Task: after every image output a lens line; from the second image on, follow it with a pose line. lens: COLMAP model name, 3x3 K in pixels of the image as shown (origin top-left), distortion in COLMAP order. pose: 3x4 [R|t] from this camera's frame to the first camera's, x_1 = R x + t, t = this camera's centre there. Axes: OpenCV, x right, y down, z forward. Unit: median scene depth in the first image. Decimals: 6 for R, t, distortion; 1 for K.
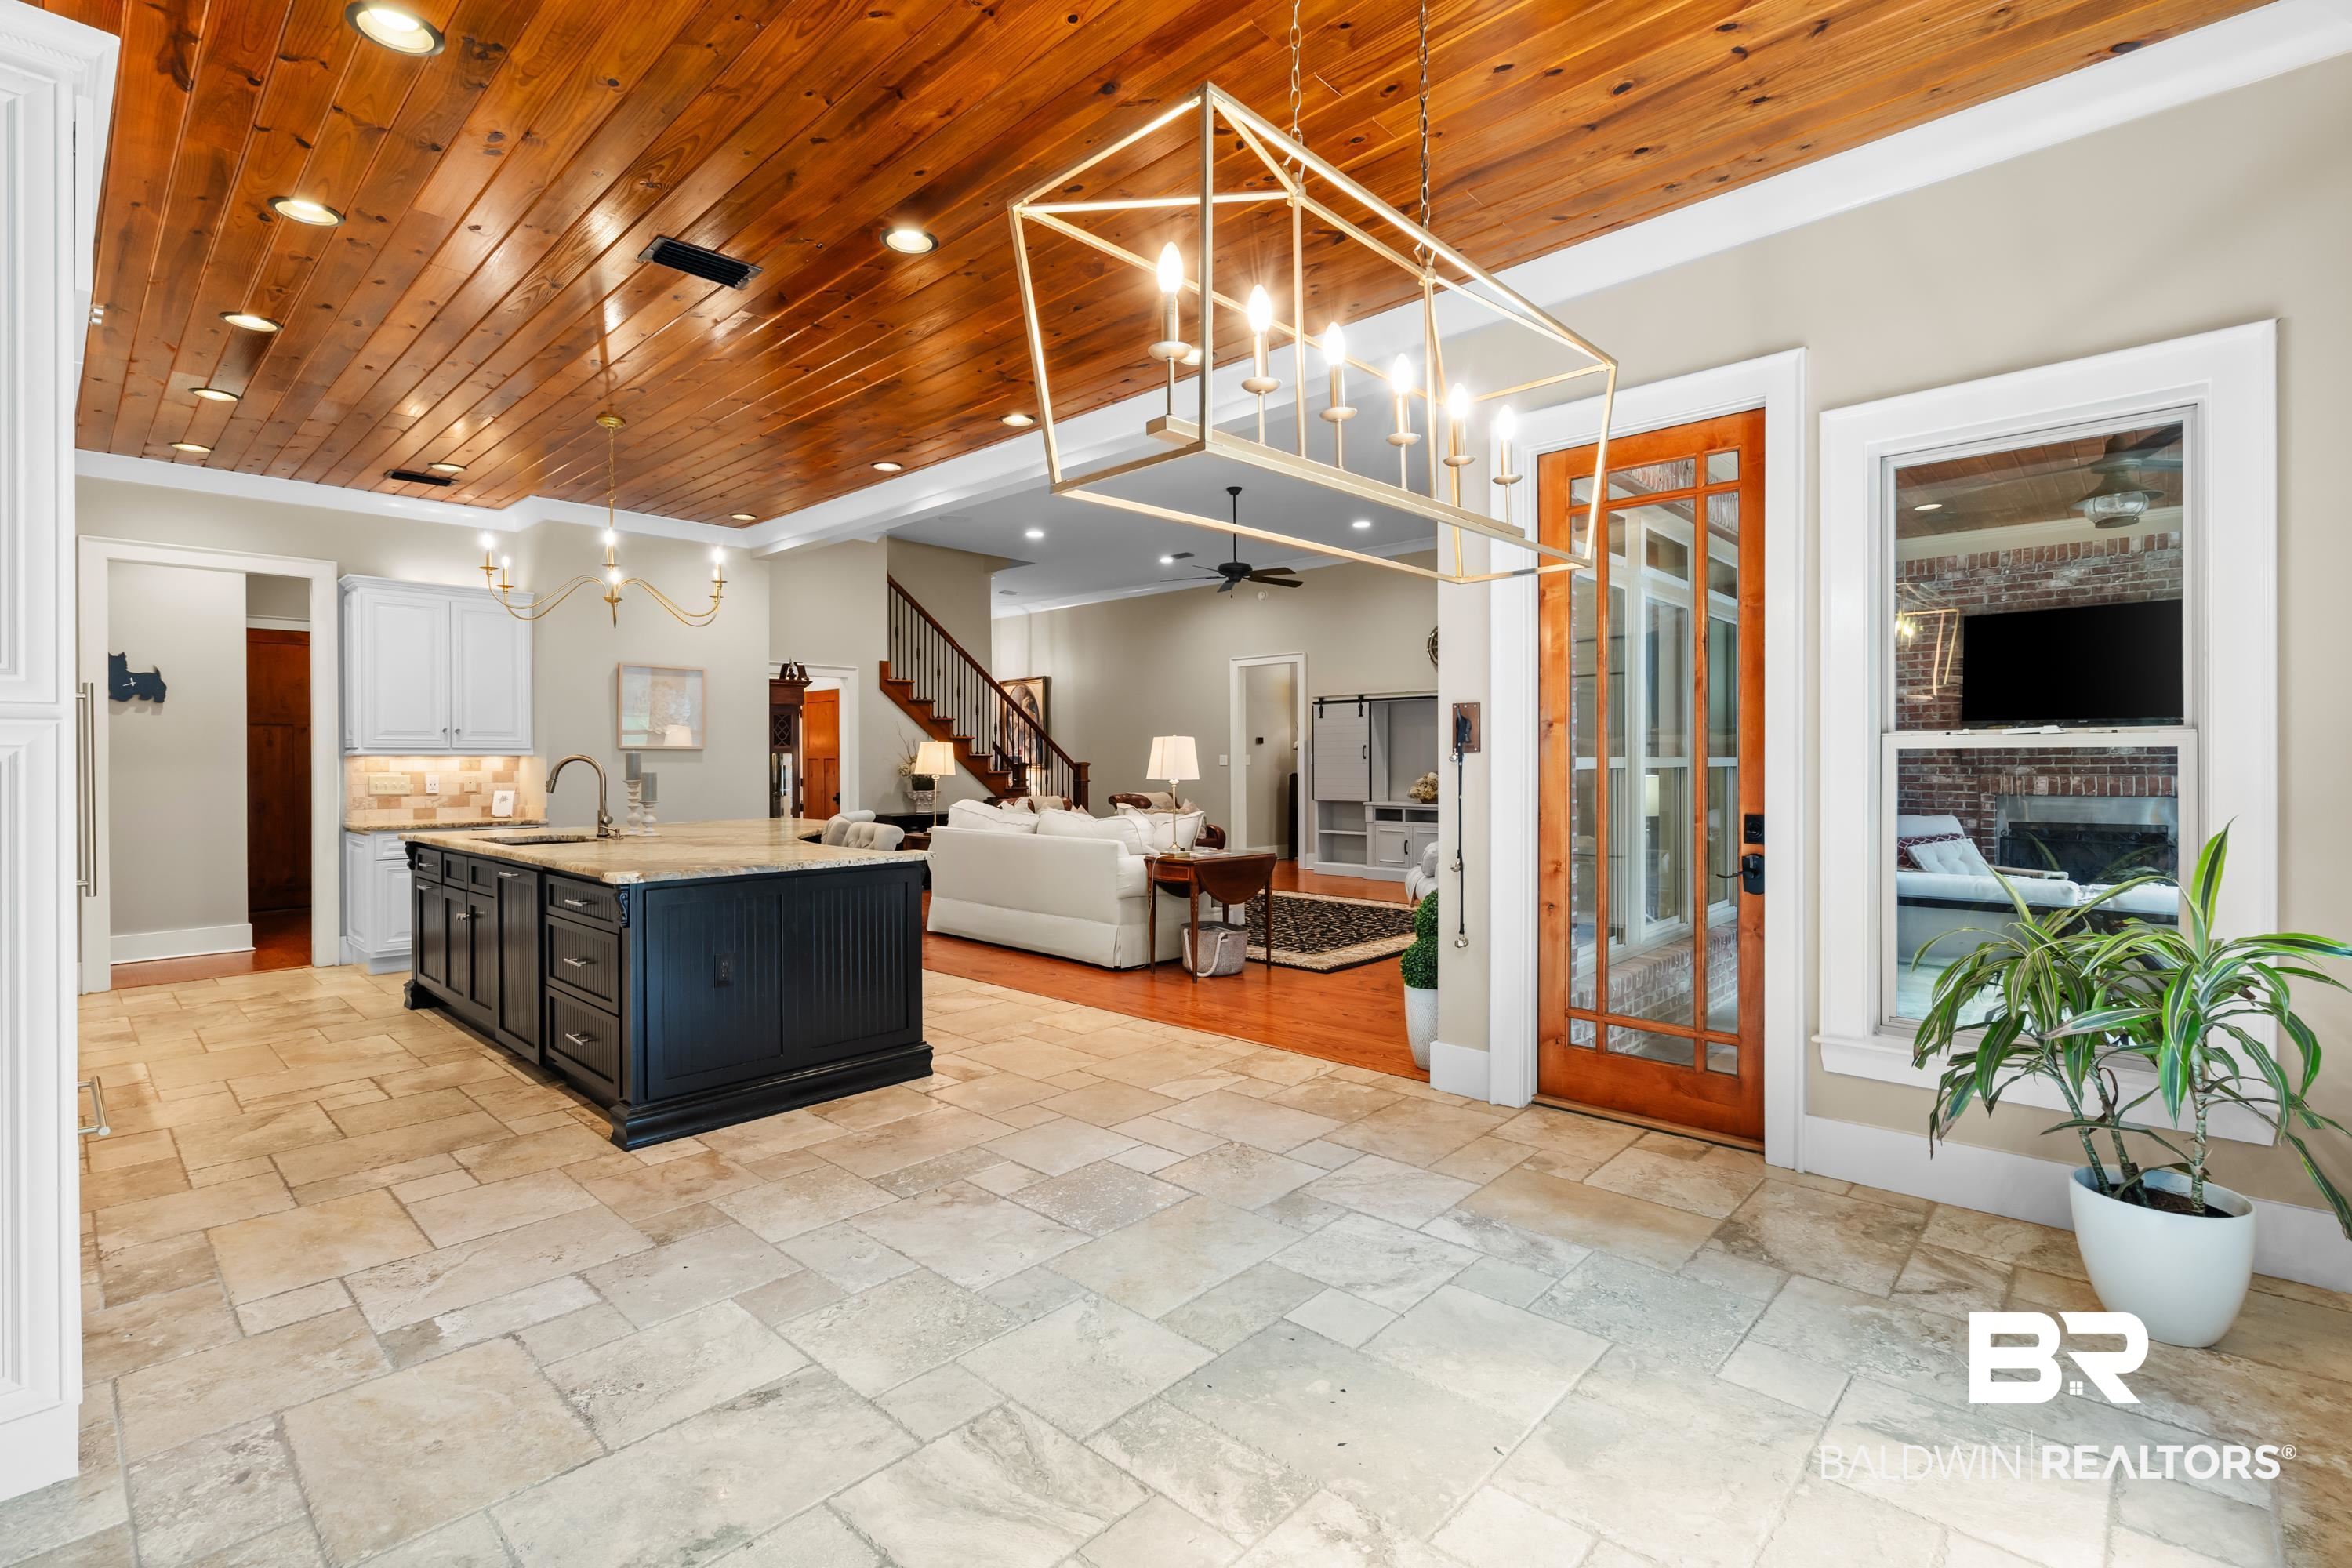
lens RADIAL K [[1074.8, 0, 1187.1], [0, 1074.8, 770.6], [0, 0, 1]] dist [-0.003321, 0.001231]
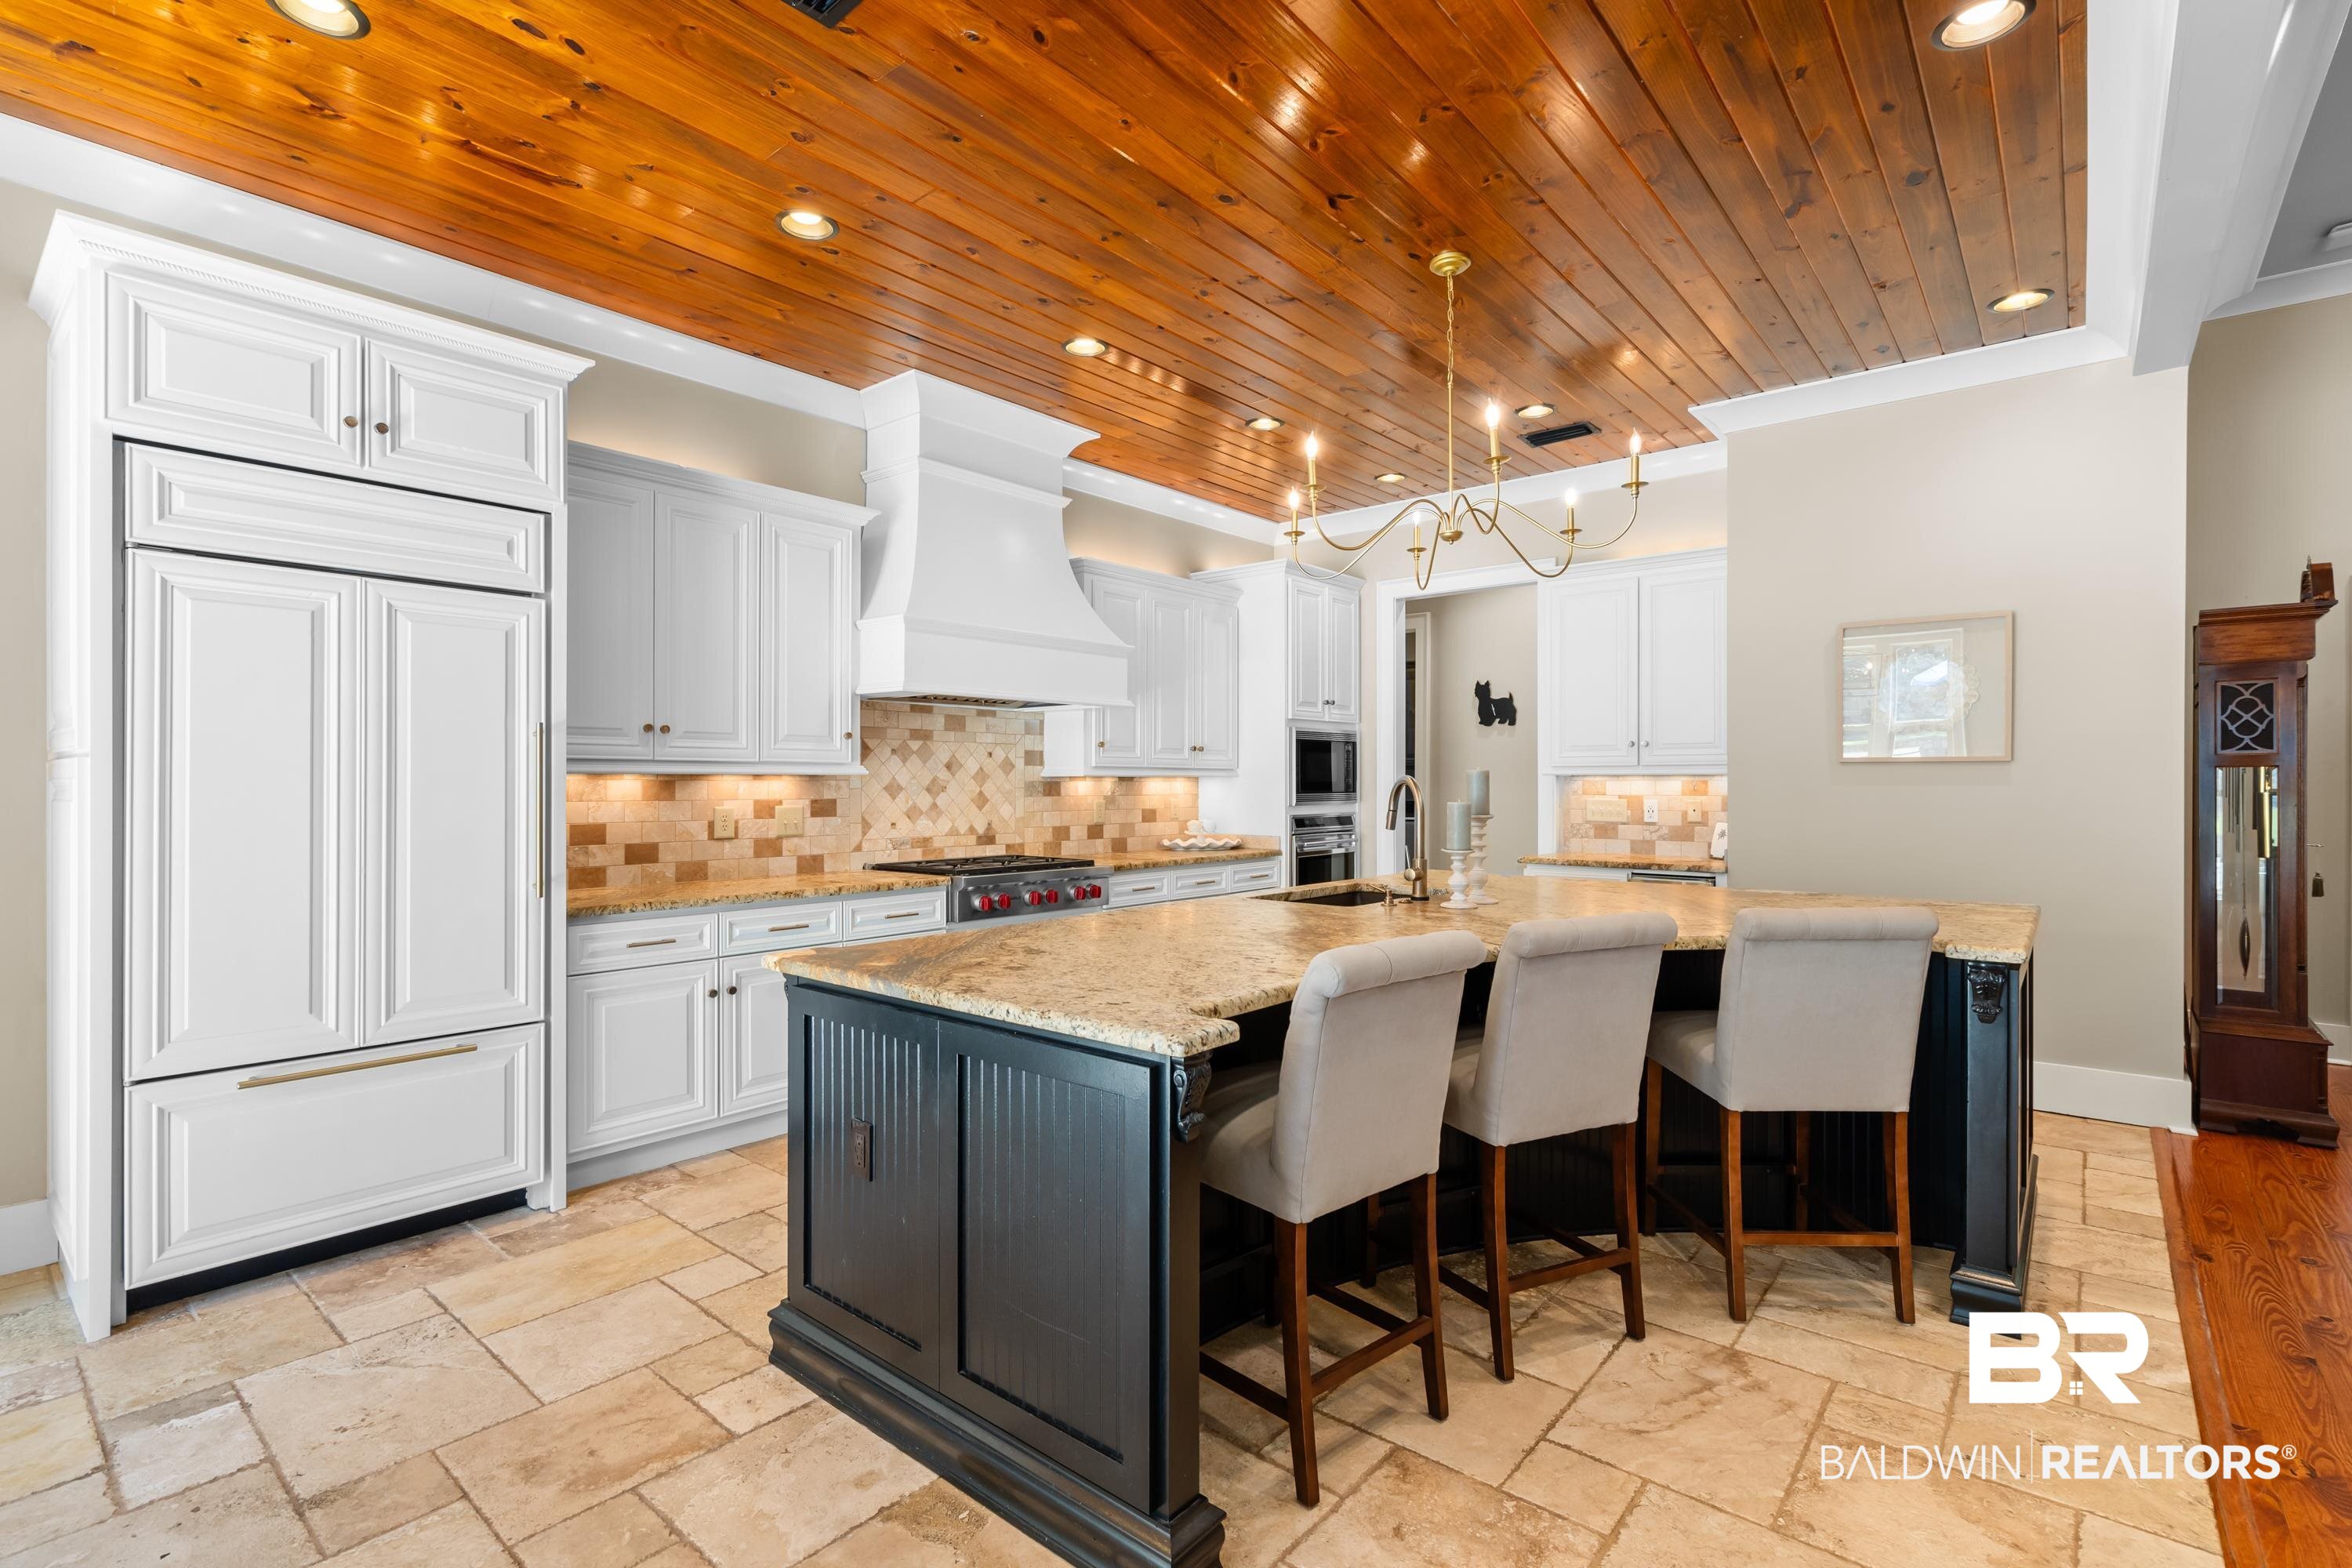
lens RADIAL K [[1074.8, 0, 1197.9], [0, 1074.8, 785.4], [0, 0, 1]] dist [-0.003321, 0.001231]
pose [[0.039806, 0.007698, -0.999178, 0.071238], [-0.005809, 0.999955, 0.007473, -0.008690], [0.999191, 0.005507, 0.039849, 0.512919]]
